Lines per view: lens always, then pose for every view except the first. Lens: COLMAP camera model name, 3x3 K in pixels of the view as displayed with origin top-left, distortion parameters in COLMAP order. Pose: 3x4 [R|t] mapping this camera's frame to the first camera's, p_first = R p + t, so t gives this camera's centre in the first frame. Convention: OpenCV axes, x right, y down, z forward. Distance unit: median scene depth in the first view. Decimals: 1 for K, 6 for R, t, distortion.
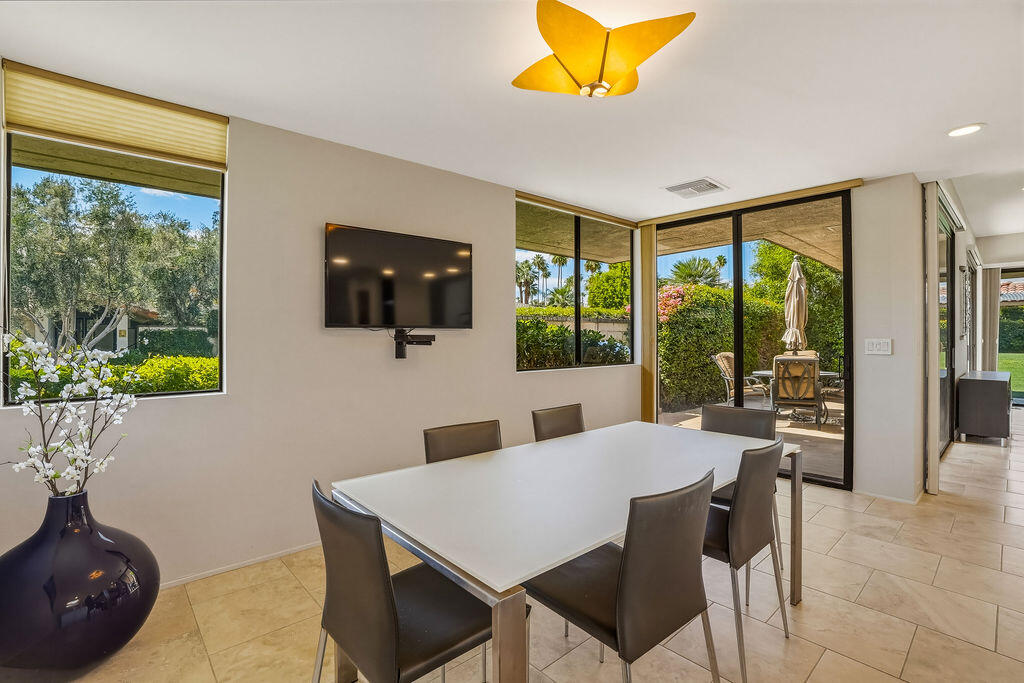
lens RADIAL K [[469.3, 0, 532.1], [0, 469.3, 338.4], [0, 0, 1]] dist [-0.051148, 0.005680]
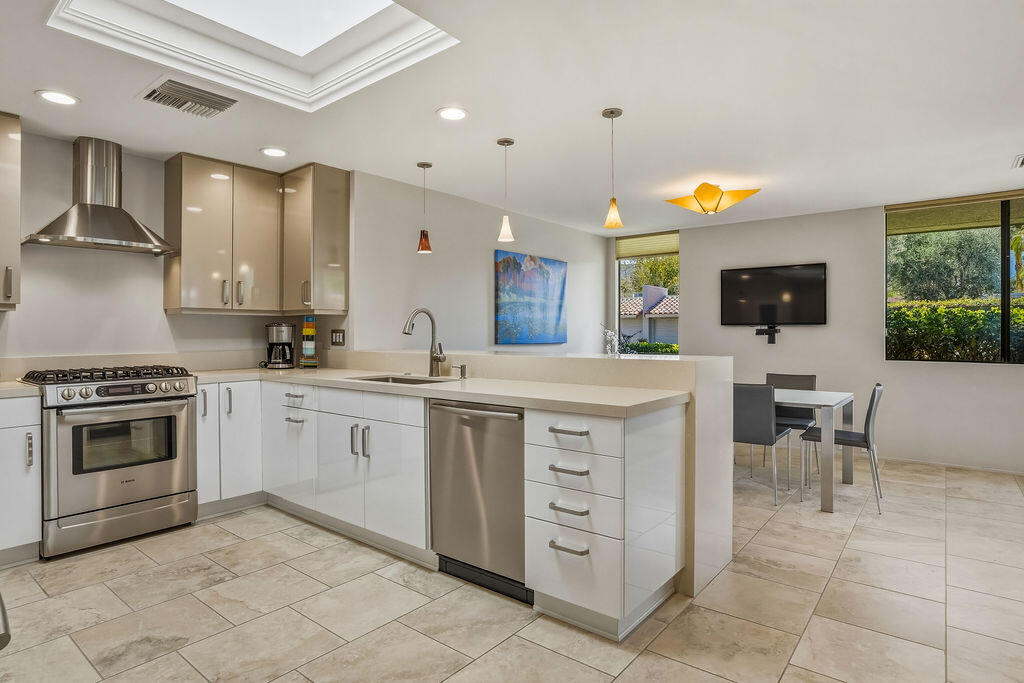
lens RADIAL K [[556.7, 0, 506.5], [0, 556.7, 332.2], [0, 0, 1]] dist [-0.043563, 0.017872]
pose [[0.145748, 0.000832, -0.989321, 1.034783], [-0.008506, 0.999964, -0.000412, 0.008158], [0.989285, 0.008476, 0.145750, -0.111311]]
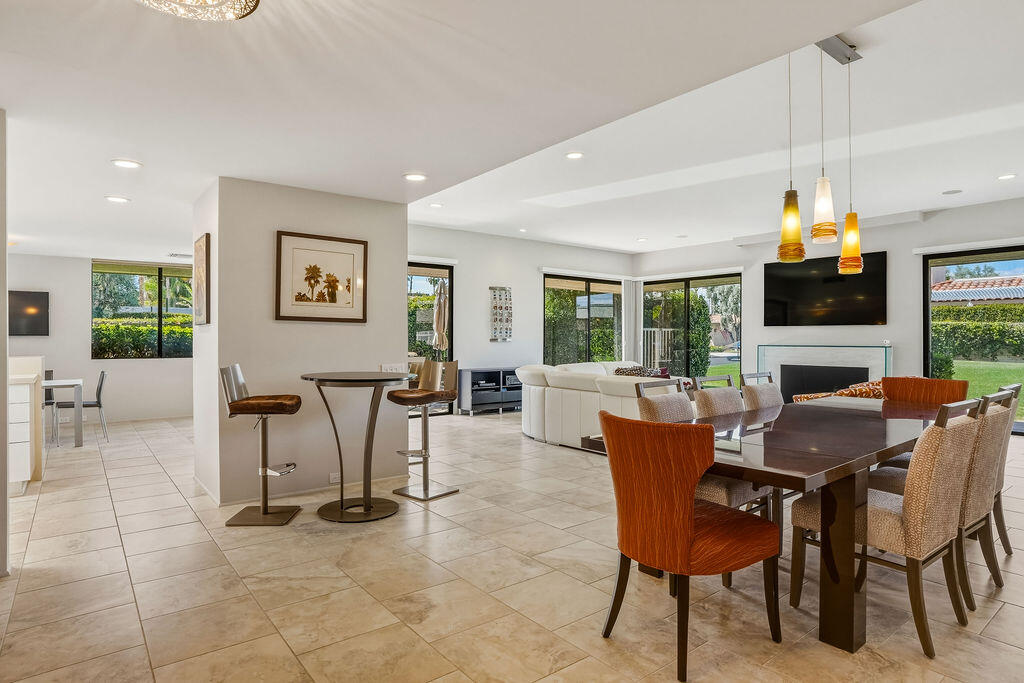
lens RADIAL K [[556.7, 0, 517.7], [0, 556.7, 340.1], [0, 0, 1]] dist [-0.043563, 0.017872]
pose [[0.997977, -0.000034, -0.063571, 1.516161], [-0.000257, 0.999989, -0.004581, 0.005654], [0.063570, 0.004589, 0.997967, -0.854483]]
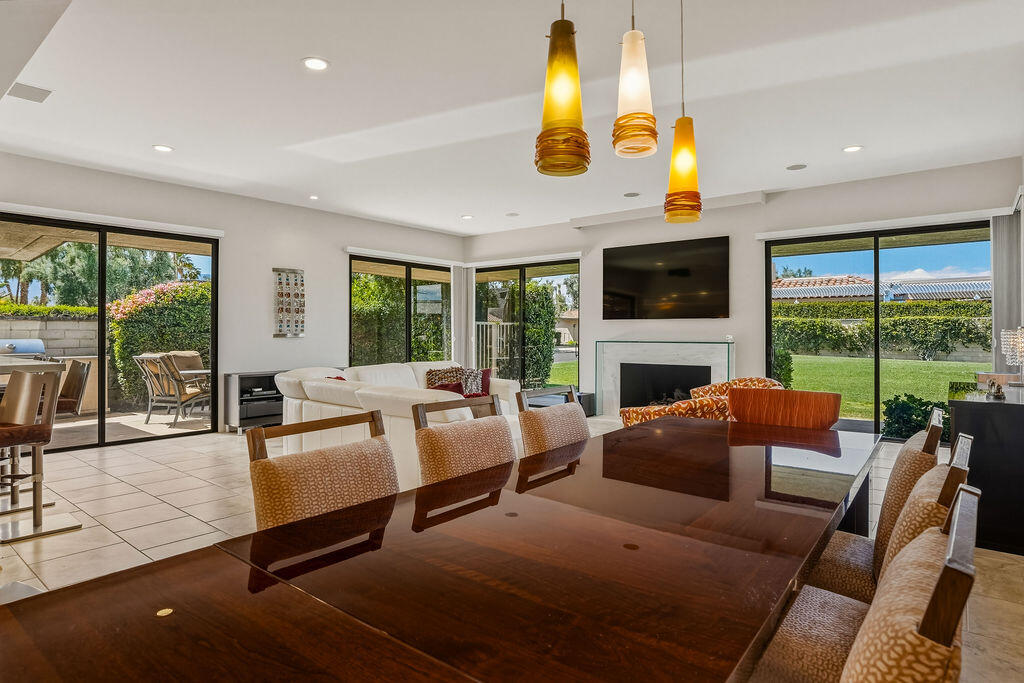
lens RADIAL K [[556.7, 0, 506.5], [0, 556.7, 334.6], [0, 0, 1]] dist [-0.043563, 0.017872]
pose [[0.988350, -0.000571, 0.152196, 1.722963], [0.001485, 0.999982, -0.005891, 0.003946], [-0.152190, 0.006049, 0.988333, -0.478266]]
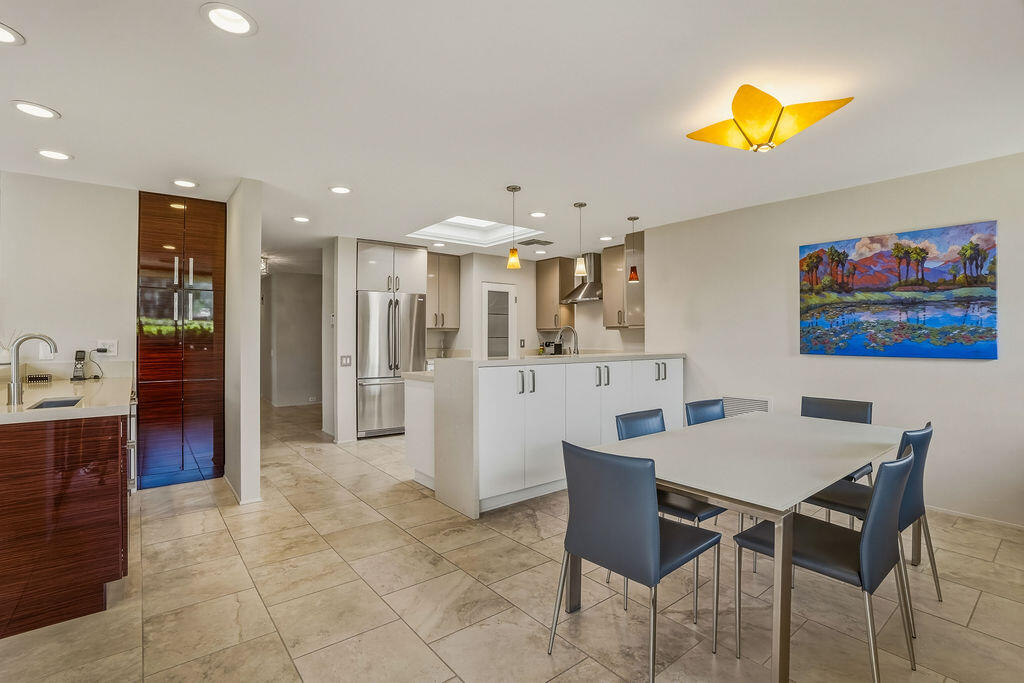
lens RADIAL K [[469.3, 0, 519.6], [0, 469.3, 334.0], [0, 0, 1]] dist [-0.051148, 0.005680]
pose [[-0.998853, 0.005374, 0.047584, 0.324553], [0.005599, 0.999974, 0.004600, -0.010816], [-0.047558, 0.004862, -0.998857, 0.954568]]
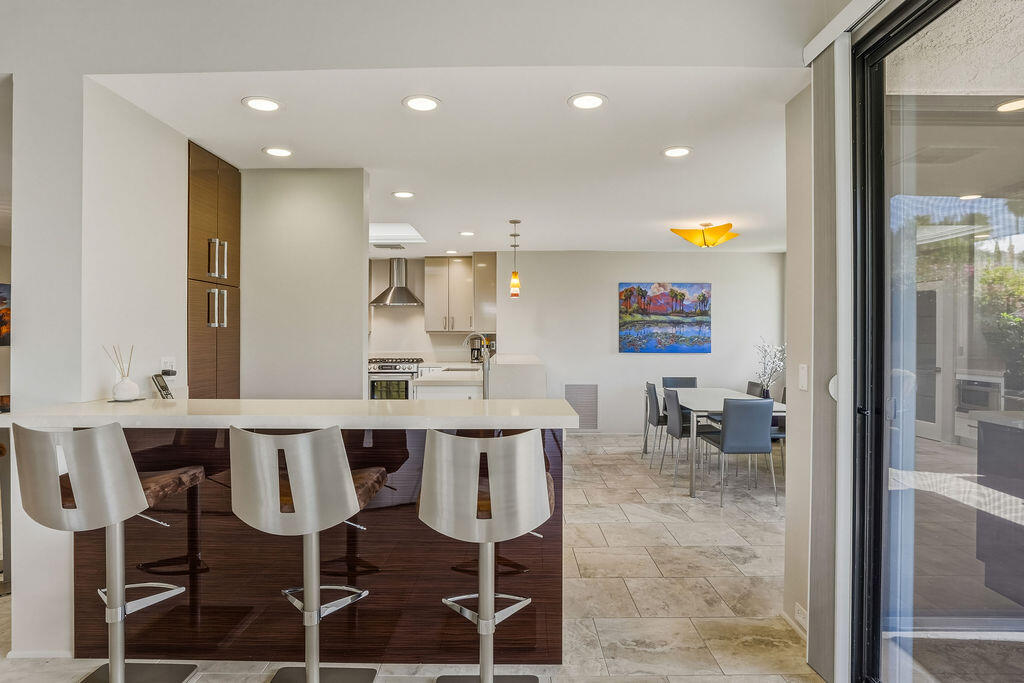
lens RADIAL K [[556.7, 0, 510.6], [0, 556.7, 338.0], [0, 0, 1]] dist [-0.043563, 0.017872]
pose [[-0.670536, 0.010113, -0.741808, 1.274116], [-0.005913, 0.999802, 0.018975, -0.038448], [0.741854, 0.017109, -0.670344, 0.915827]]
